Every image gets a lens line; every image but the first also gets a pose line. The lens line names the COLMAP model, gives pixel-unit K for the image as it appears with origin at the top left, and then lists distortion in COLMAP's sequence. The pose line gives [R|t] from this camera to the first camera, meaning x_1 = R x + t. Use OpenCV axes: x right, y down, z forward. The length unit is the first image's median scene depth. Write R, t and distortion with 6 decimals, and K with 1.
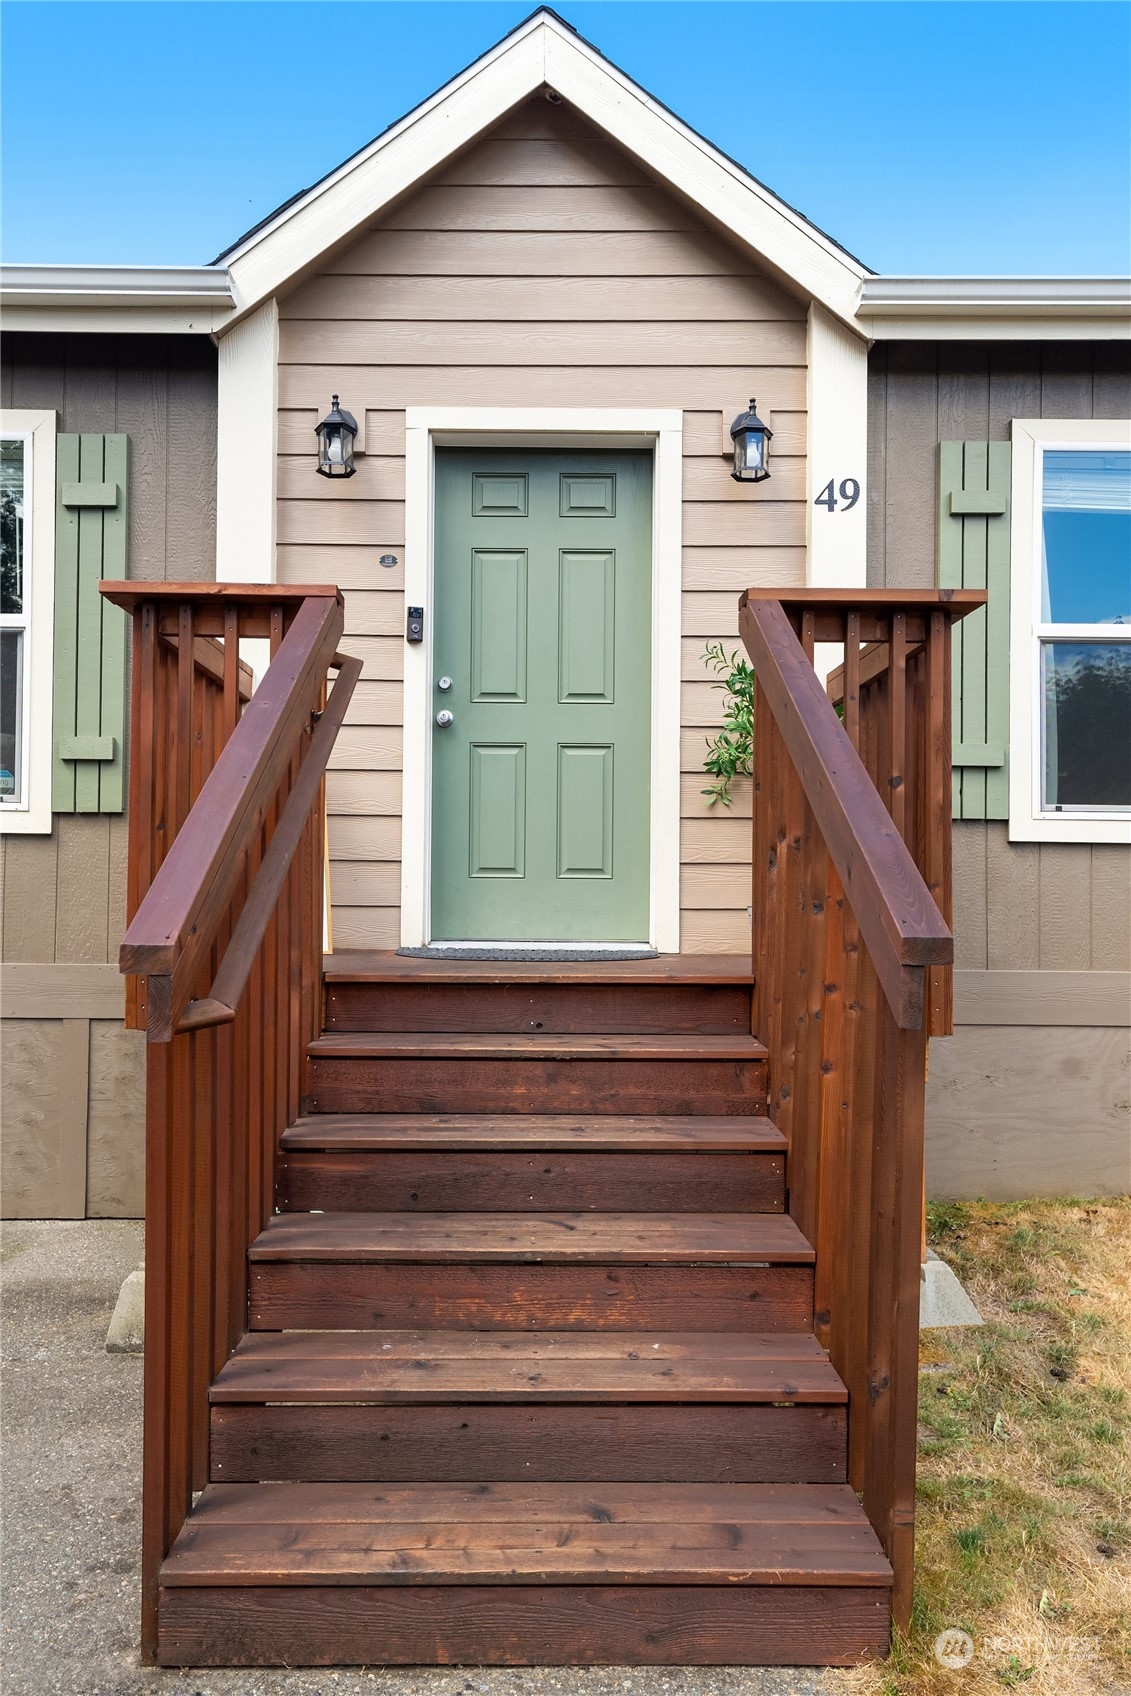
lens RADIAL K [[1198.8, 0, 541.8], [0, 1198.8, 895.0], [0, 0, 1]] dist [0.005648, 0.001162]
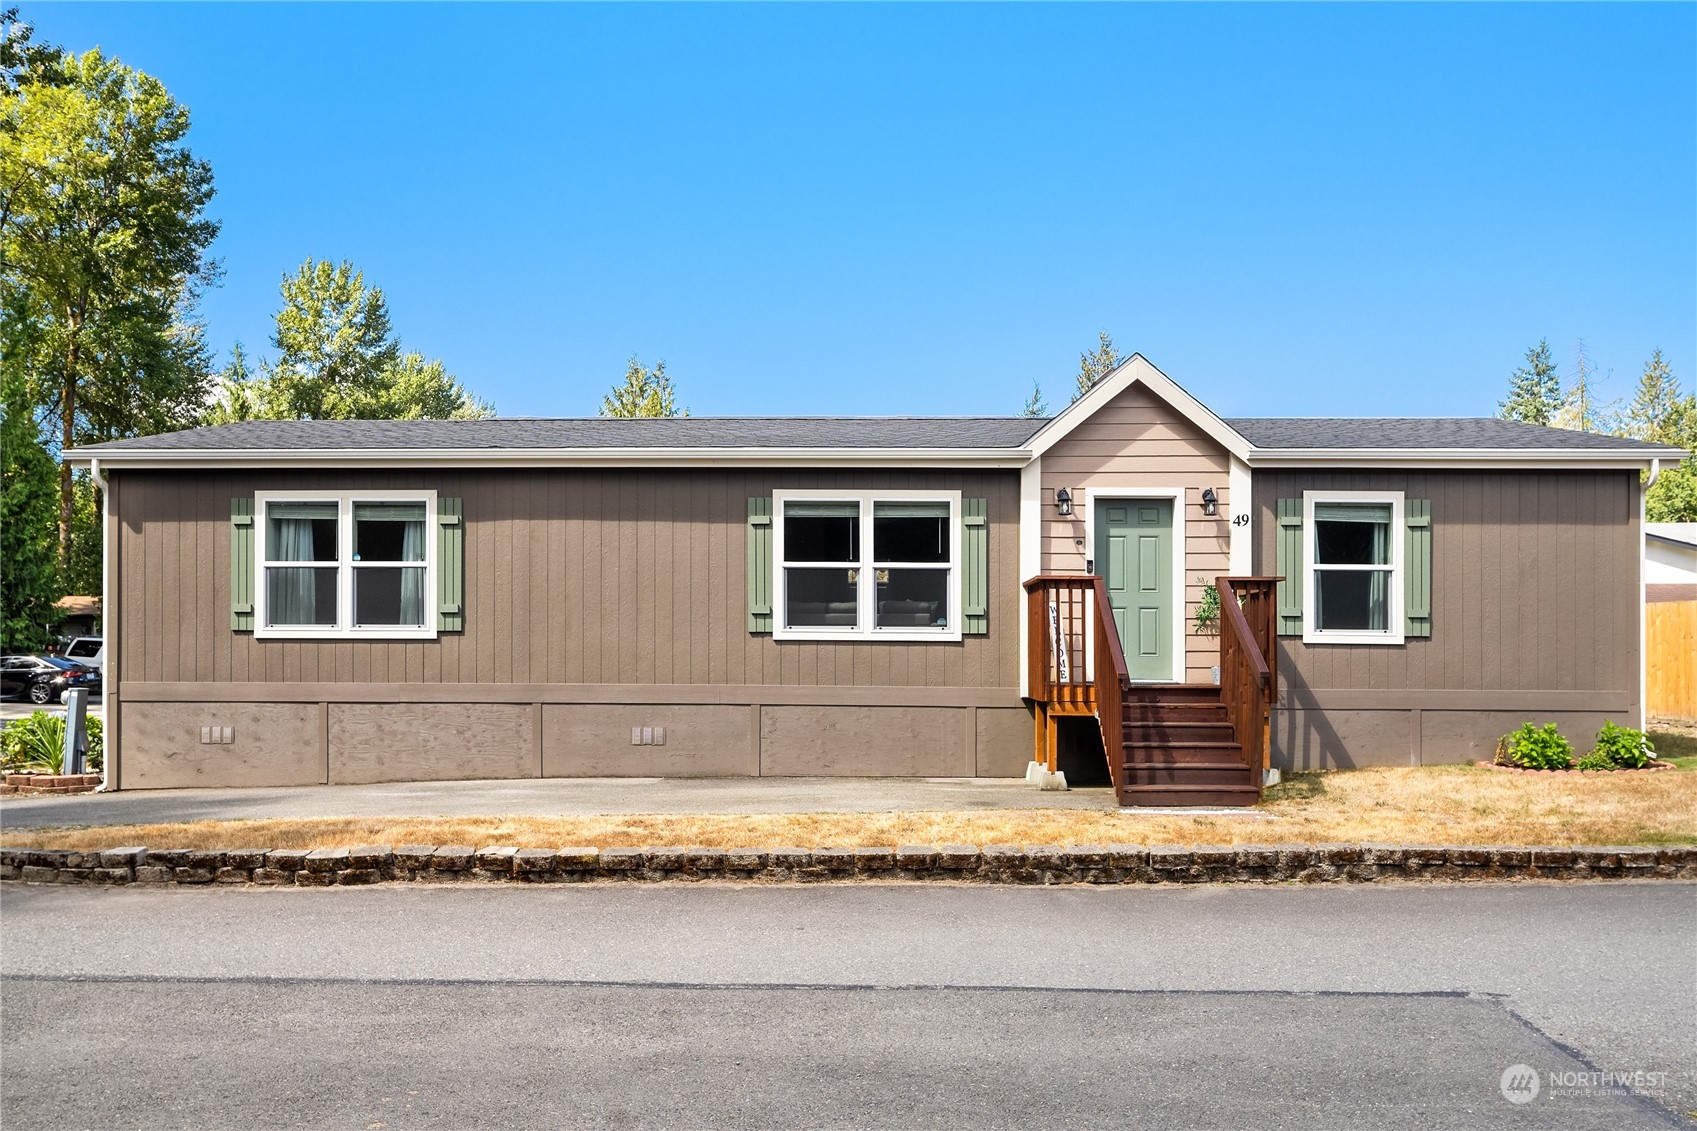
lens RADIAL K [[1422.0, 0, 848.9], [0, 1422.0, 650.9], [0, 0, 1]] dist [-0.009815, -0.002716]
pose [[0.999969, -0.002310, -0.007463, -0.644099], [0.002284, 0.999991, -0.003524, -0.017245], [0.007471, 0.003507, 0.999966, -2.322015]]
